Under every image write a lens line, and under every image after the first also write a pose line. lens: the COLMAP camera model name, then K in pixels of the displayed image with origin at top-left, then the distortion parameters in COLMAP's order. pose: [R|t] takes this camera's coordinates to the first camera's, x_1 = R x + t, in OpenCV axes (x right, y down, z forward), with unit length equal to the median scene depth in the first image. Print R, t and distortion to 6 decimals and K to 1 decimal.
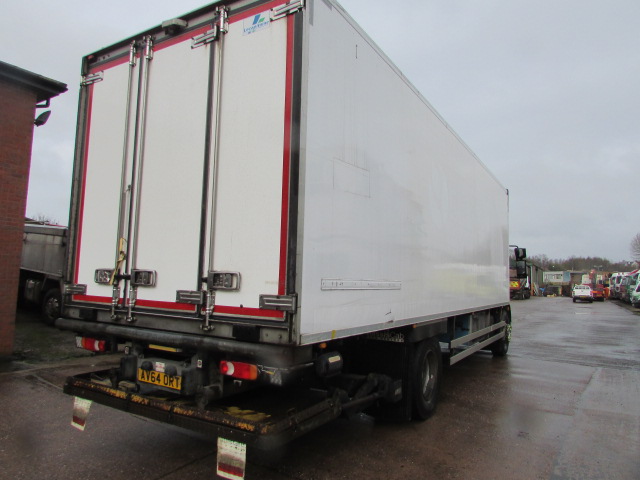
lens RADIAL K [[447.5, 0, 320.0], [0, 447.5, 240.0], [0, 0, 1]] dist [-0.026468, 0.002219]
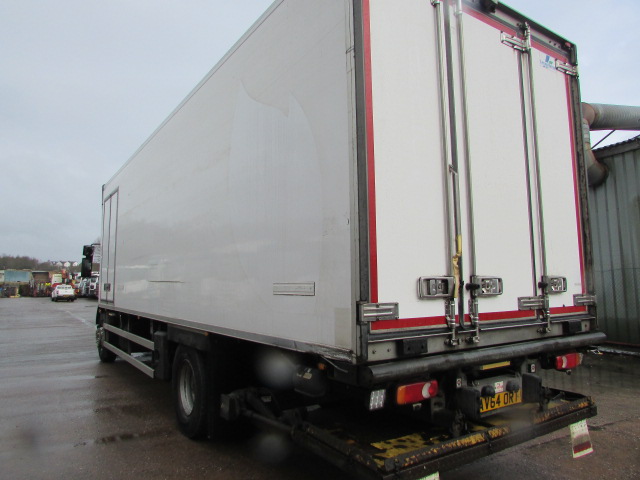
lens RADIAL K [[447.5, 0, 320.0], [0, 447.5, 240.0], [0, 0, 1]] dist [-0.026468, 0.002219]
pose [[0.428554, 0.055174, 0.901830, -1.338673], [-0.057342, 0.997782, -0.033795, 0.046853], [-0.901695, -0.037230, 0.430767, 0.967718]]
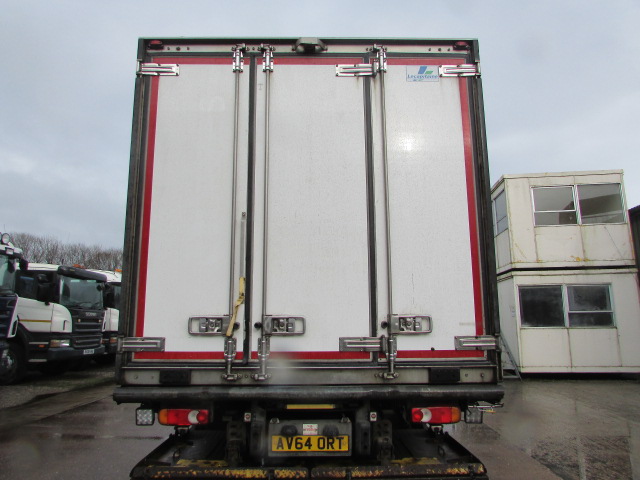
lens RADIAL K [[447.5, 0, 320.0], [0, 447.5, 240.0], [0, 0, 1]] dist [-0.026468, 0.002219]
pose [[0.847346, 0.055095, 0.528175, -0.830053], [-0.017926, 0.997004, -0.075242, -0.014009], [-0.530738, 0.054288, 0.845795, 0.249371]]
